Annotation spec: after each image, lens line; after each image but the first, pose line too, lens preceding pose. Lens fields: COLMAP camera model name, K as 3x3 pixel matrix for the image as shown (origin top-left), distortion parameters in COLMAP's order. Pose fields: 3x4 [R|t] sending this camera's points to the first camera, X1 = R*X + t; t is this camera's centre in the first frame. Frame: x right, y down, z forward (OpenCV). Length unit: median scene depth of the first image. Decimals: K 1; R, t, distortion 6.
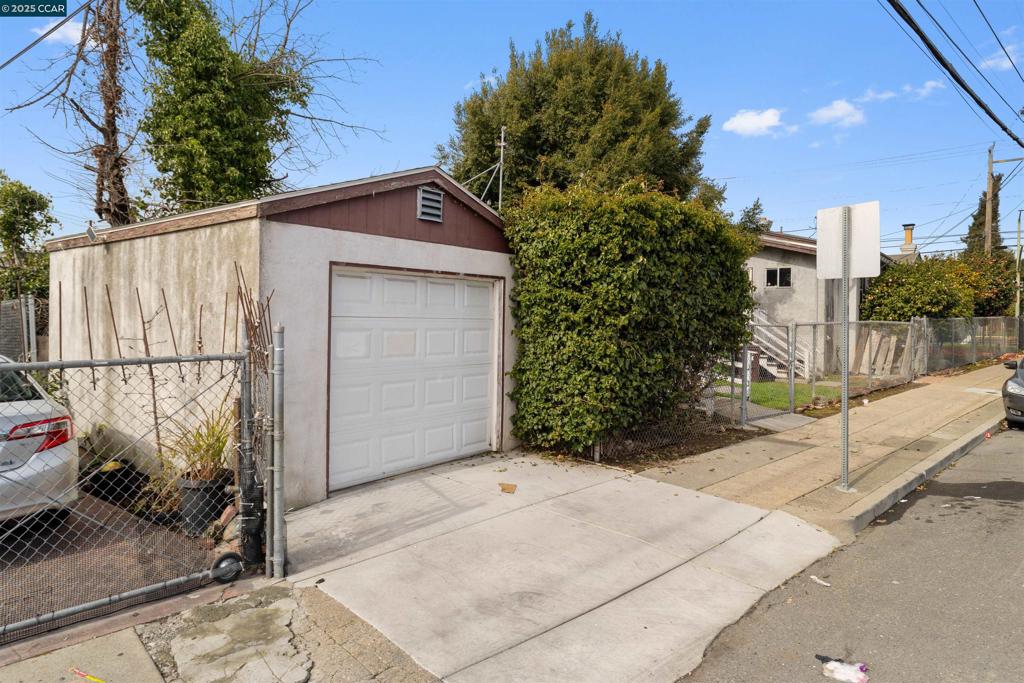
lens RADIAL K [[617.5, 0, 511.7], [0, 617.5, 318.5], [0, 0, 1]] dist [0.005655, 0.001701]
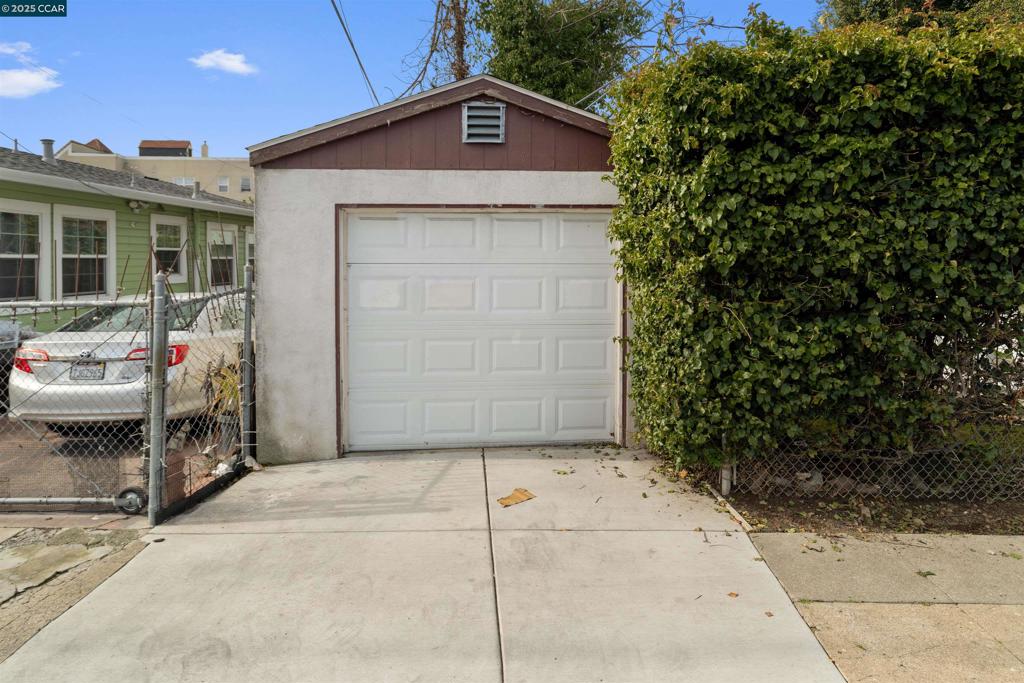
lens RADIAL K [[625.8, 0, 512.0], [0, 625.8, 271.1], [0, 0, 1]] dist [0.005328, 0.000196]
pose [[0.686580, -0.000123, -0.727054, 0.476958], [0.010255, 0.999902, 0.009514, 0.001660], [0.726982, -0.013988, 0.686514, 0.451943]]
